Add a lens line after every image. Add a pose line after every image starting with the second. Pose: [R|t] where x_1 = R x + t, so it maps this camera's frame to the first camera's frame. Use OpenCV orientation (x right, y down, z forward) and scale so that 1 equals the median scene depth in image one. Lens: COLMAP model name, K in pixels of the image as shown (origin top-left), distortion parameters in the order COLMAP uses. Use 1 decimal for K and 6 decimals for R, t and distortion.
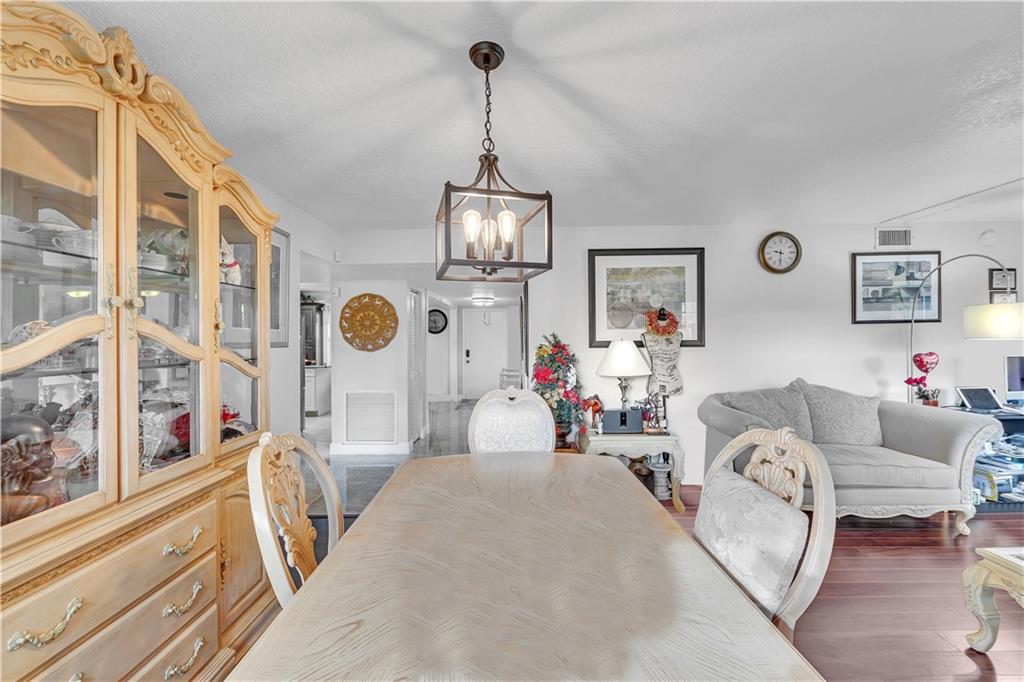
lens RADIAL K [[403.9, 0, 508.5], [0, 403.9, 336.8], [0, 0, 1]] dist [-0.002983, -0.002105]
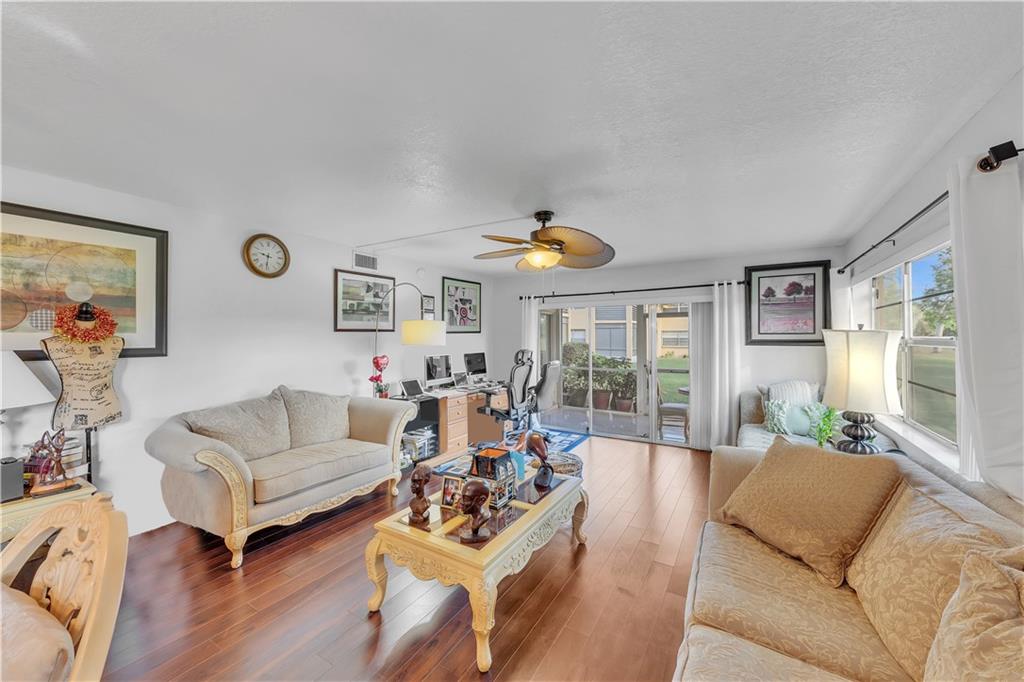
lens RADIAL K [[403.9, 0, 509.4], [0, 403.9, 338.8], [0, 0, 1]] dist [-0.002983, -0.002105]
pose [[0.490386, 0.008801, 0.871461, 0.126239], [-0.007622, 0.999954, -0.005809, -0.009905], [-0.871472, -0.003793, 0.490431, 0.021753]]
